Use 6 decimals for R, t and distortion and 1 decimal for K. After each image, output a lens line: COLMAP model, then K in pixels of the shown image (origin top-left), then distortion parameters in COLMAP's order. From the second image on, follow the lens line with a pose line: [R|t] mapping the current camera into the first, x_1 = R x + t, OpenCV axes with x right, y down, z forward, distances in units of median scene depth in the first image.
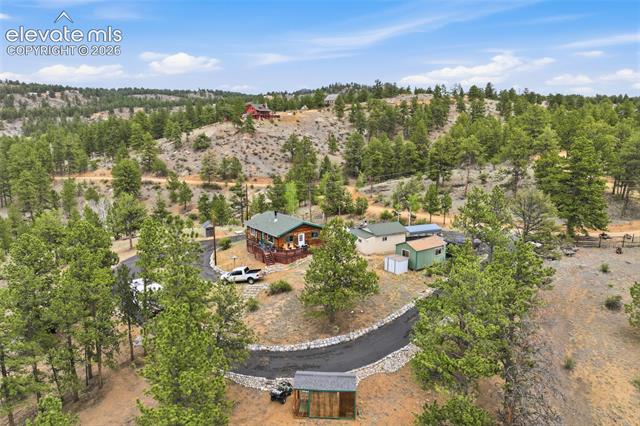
lens RADIAL K [[465.6, 0, 320.0], [0, 465.6, 213.0], [0, 0, 1]] dist [-0.002157, 0.000788]
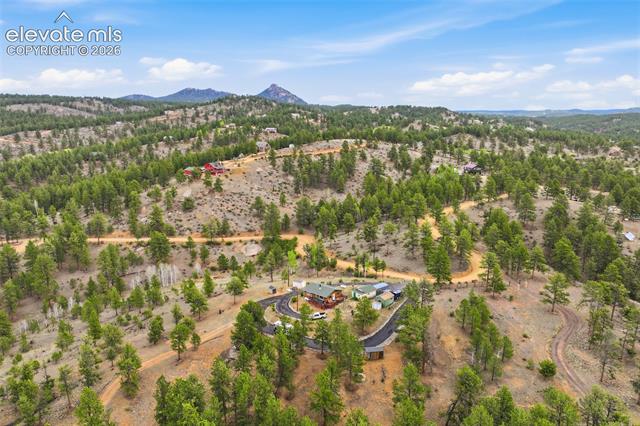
lens RADIAL K [[465.6, 0, 320.0], [0, 465.6, 213.0], [0, 0, 1]] dist [-0.002157, 0.000788]
pose [[0.970948, -0.053000, 0.233348, -0.233234], [0.050774, 0.998589, 0.015542, -0.149233], [-0.233842, -0.003243, 0.972269, -0.466002]]
